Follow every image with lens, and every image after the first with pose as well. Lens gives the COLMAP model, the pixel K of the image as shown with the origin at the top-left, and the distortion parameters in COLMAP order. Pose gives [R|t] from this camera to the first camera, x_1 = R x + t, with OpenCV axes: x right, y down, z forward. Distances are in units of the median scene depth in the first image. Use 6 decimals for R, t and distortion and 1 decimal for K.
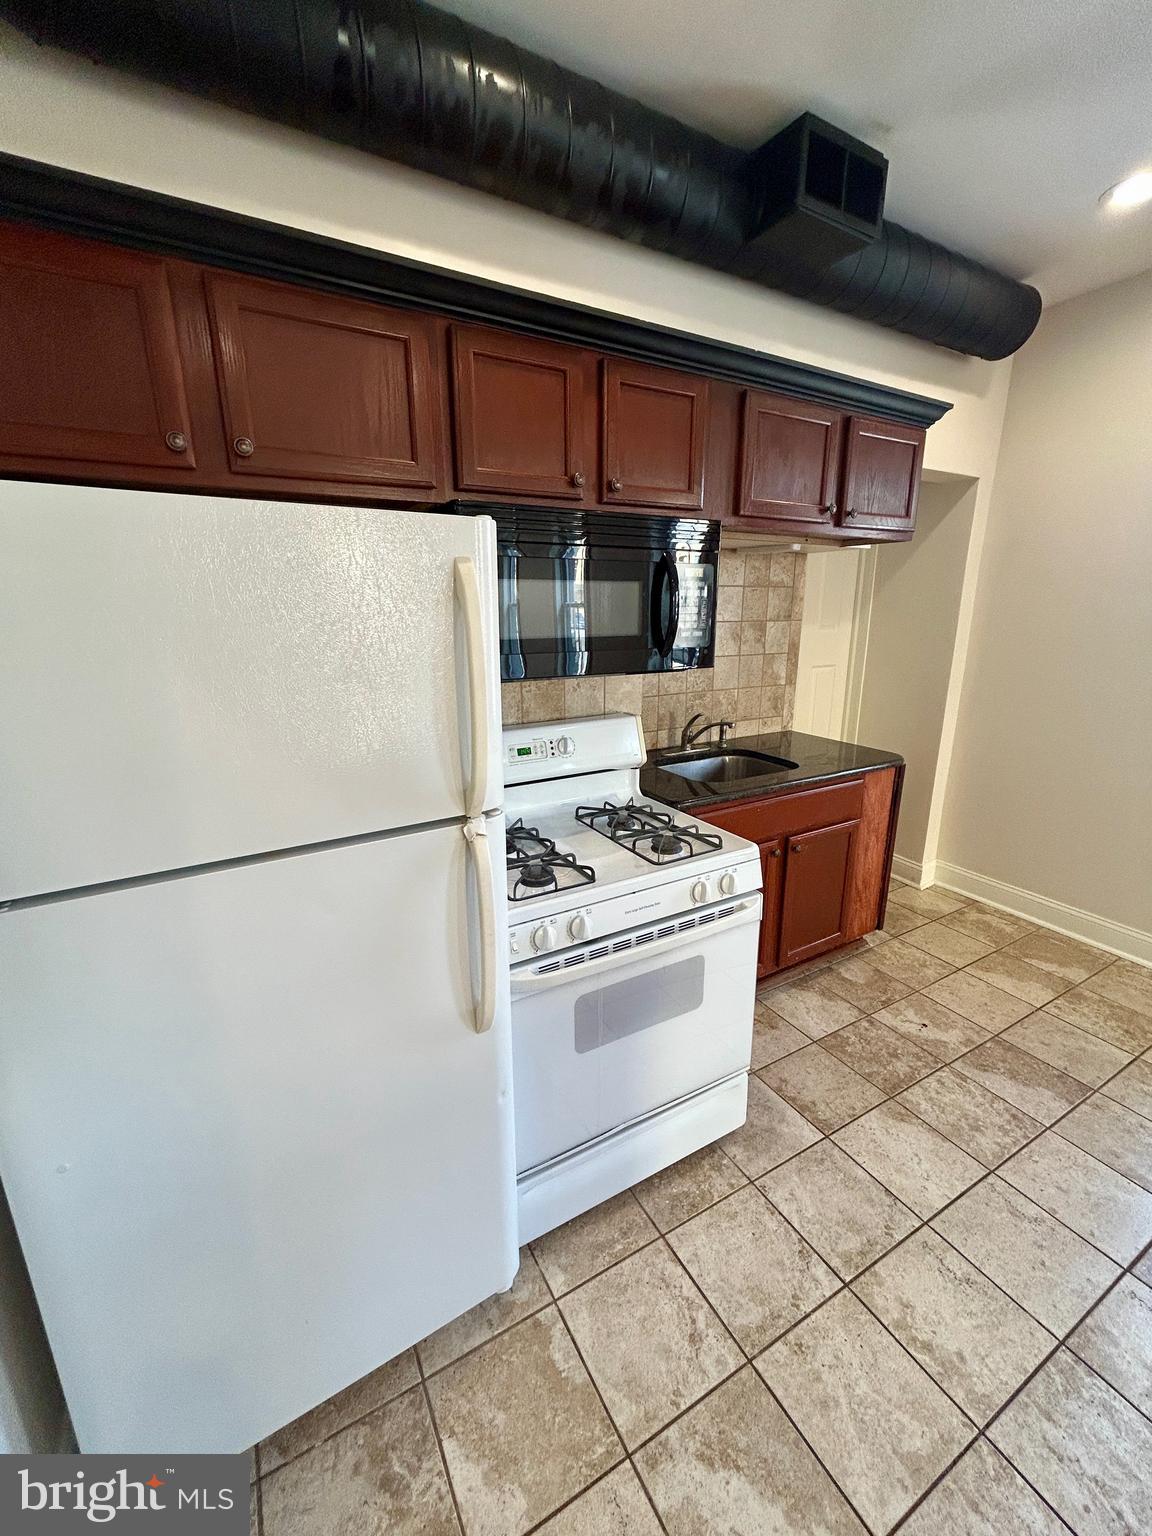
lens RADIAL K [[618.8, 0, 576.8], [0, 618.8, 767.6], [0, 0, 1]] dist [-0.001069, 0.000691]
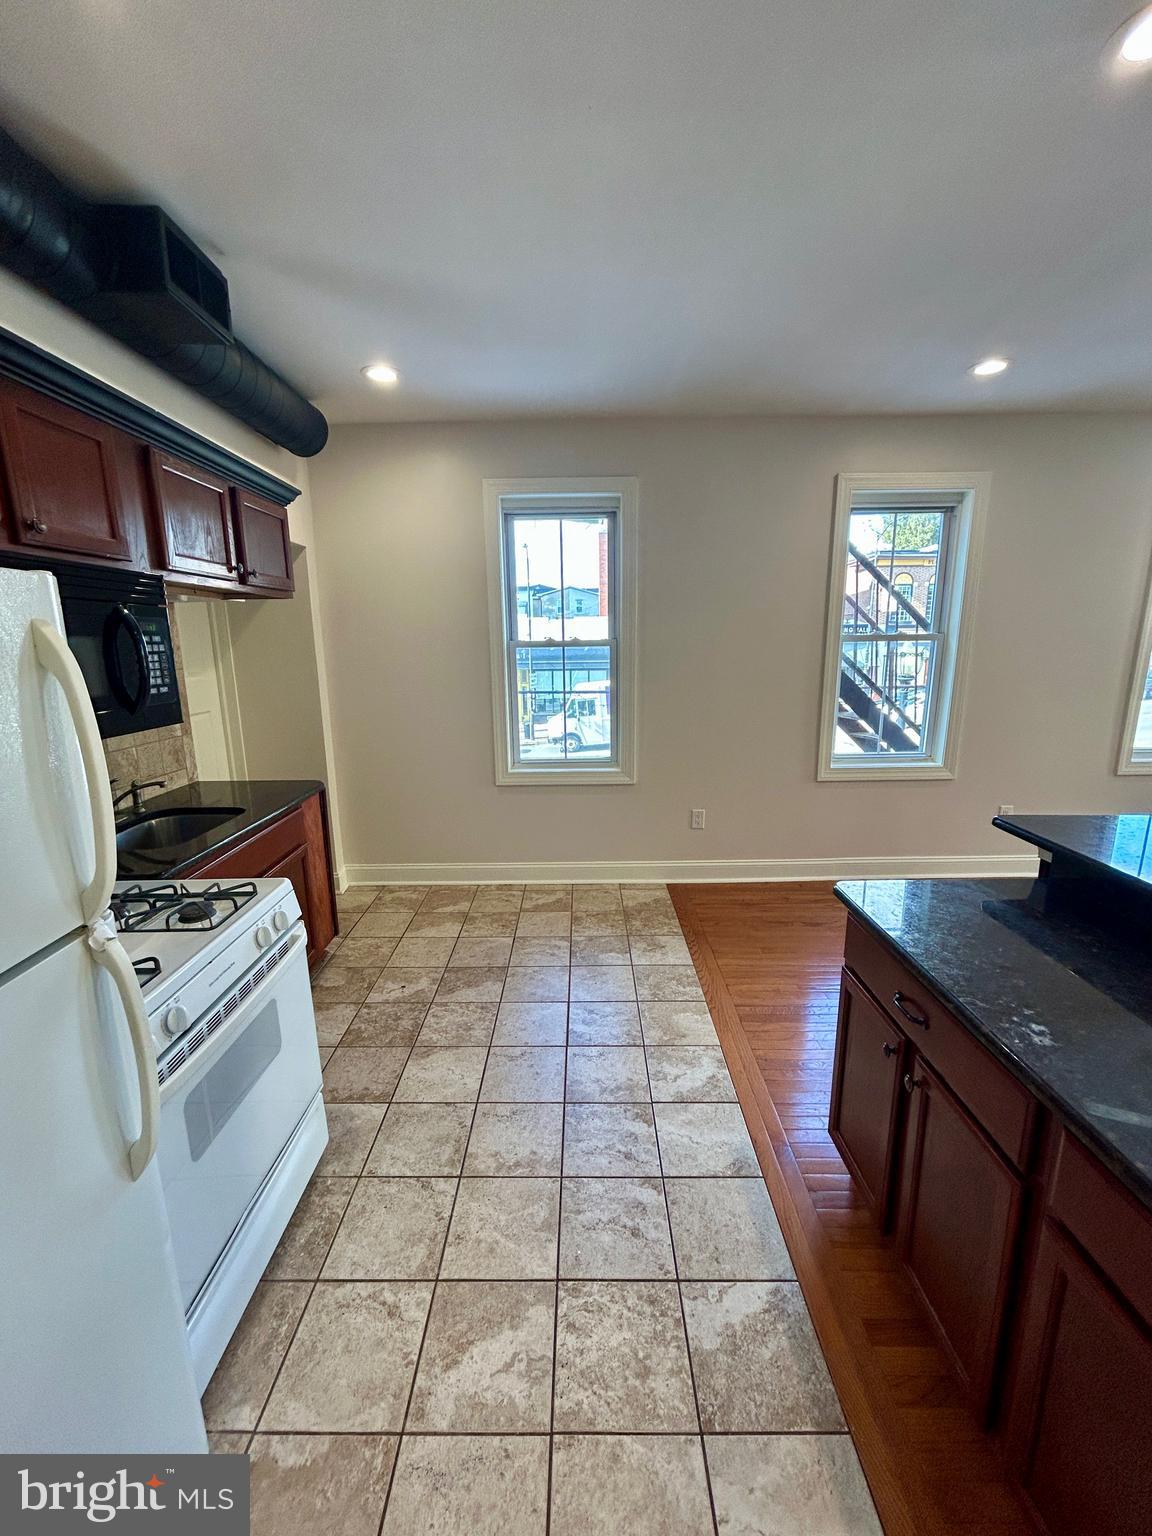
lens RADIAL K [[618.8, 0, 576.7], [0, 618.8, 767.9], [0, 0, 1]] dist [-0.001069, 0.000691]
pose [[0.495782, -0.179850, 0.849620, -0.315457], [0.231677, 0.970257, 0.070195, -0.018856], [-0.836974, 0.162036, 0.522703, -0.010174]]
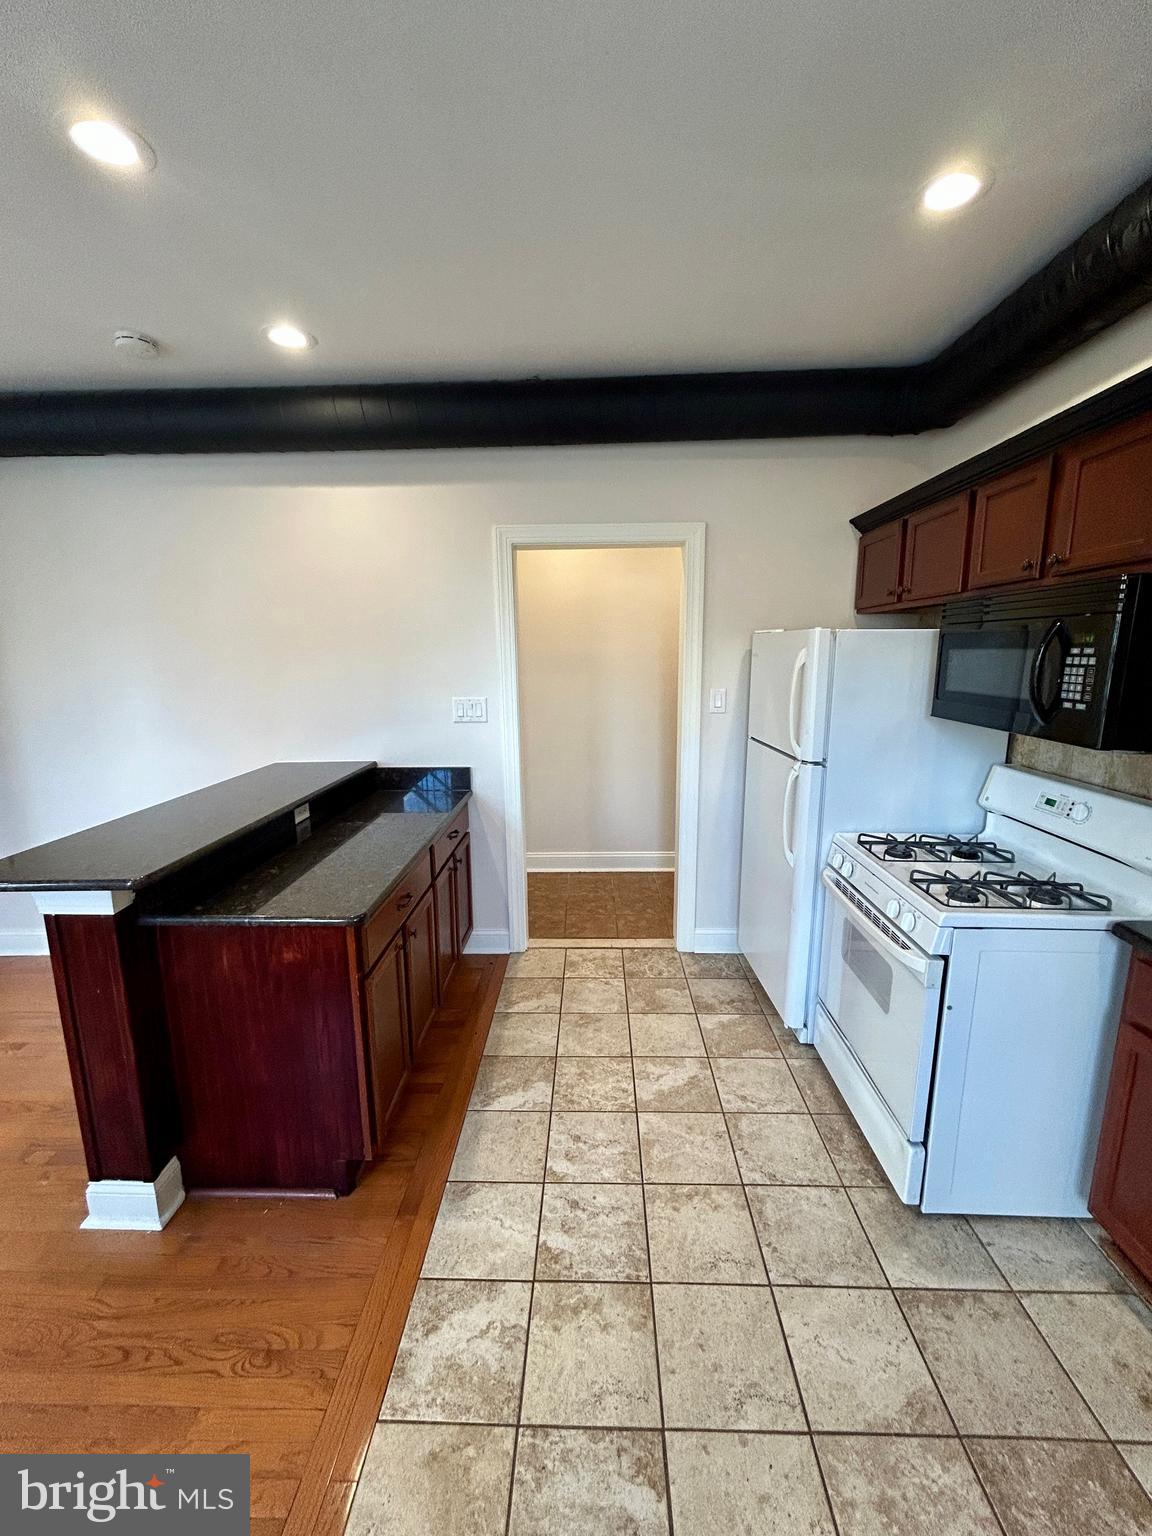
lens RADIAL K [[618.8, 0, 576.0], [0, 618.8, 768.4], [0, 0, 1]] dist [-0.001069, 0.000691]
pose [[-0.516890, 0.169251, -0.839154, 1.285291], [-0.206854, 0.926518, 0.314286, -0.258824], [0.830684, 0.336034, -0.443897, 0.815462]]
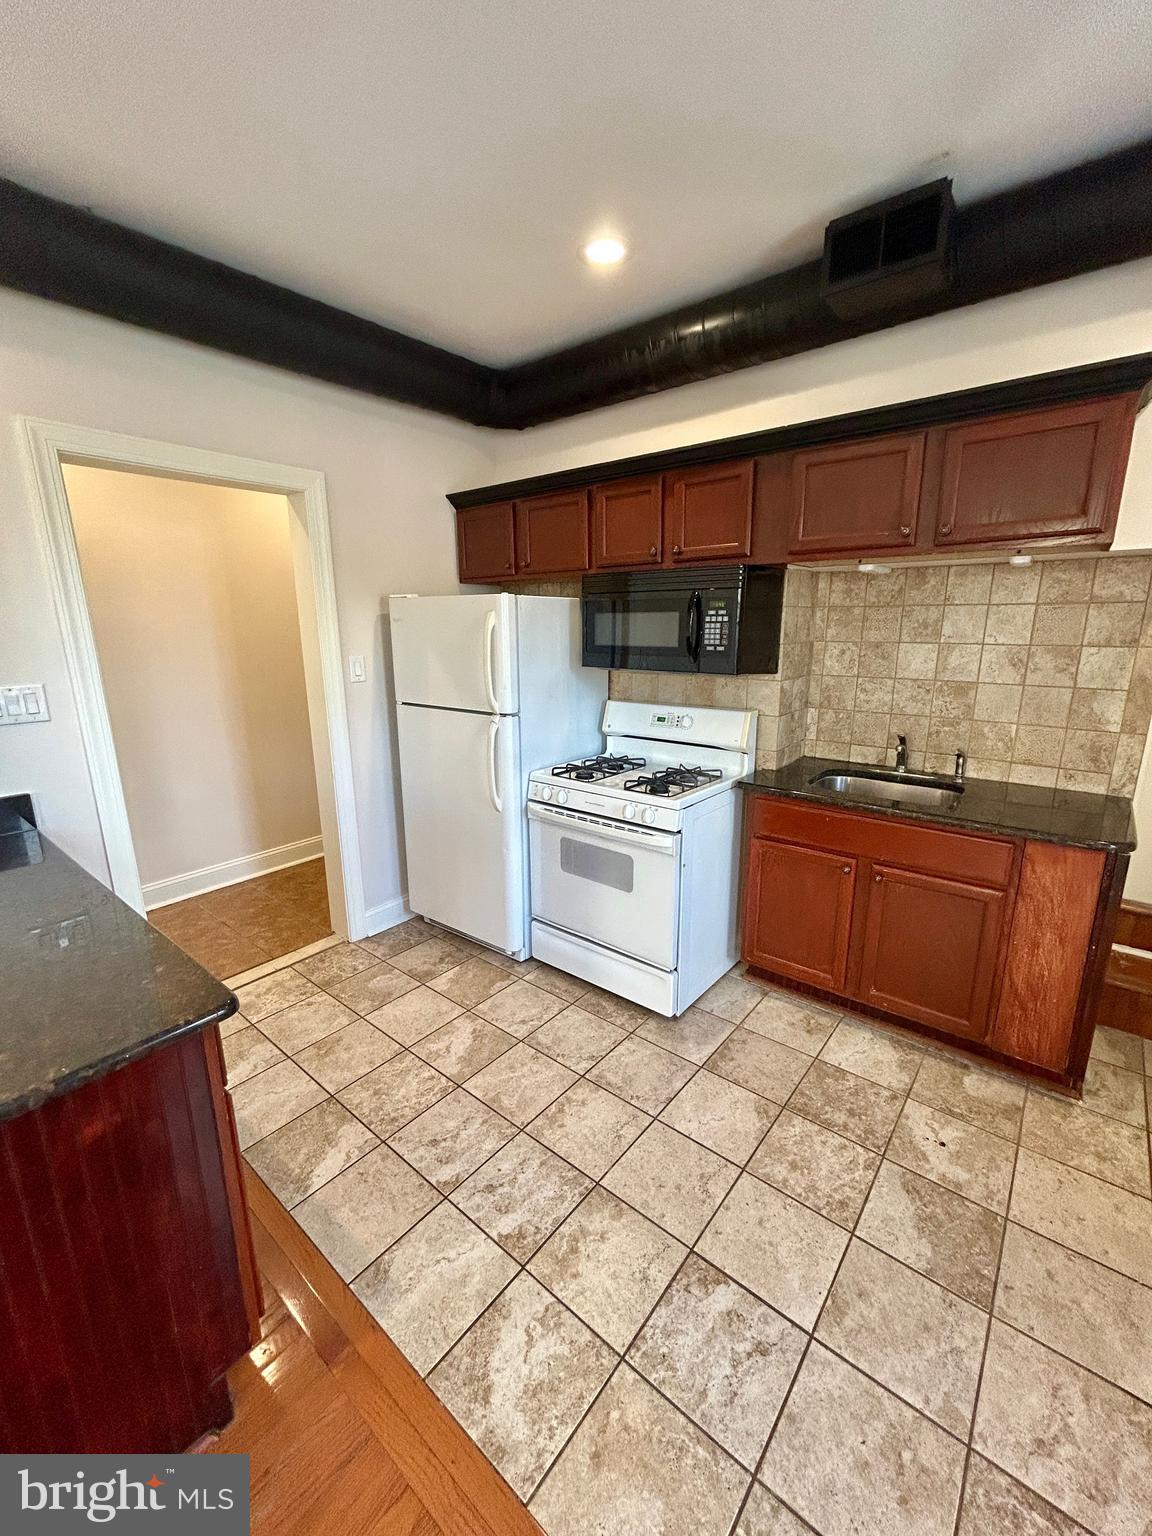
lens RADIAL K [[618.8, 0, 575.9], [0, 618.8, 768.7], [0, 0, 1]] dist [-0.001069, 0.000691]
pose [[0.359961, 0.217982, -0.907145, 1.347842], [-0.232551, 0.962596, 0.139029, -0.077047], [0.903520, 0.160912, 0.397189, 0.217252]]
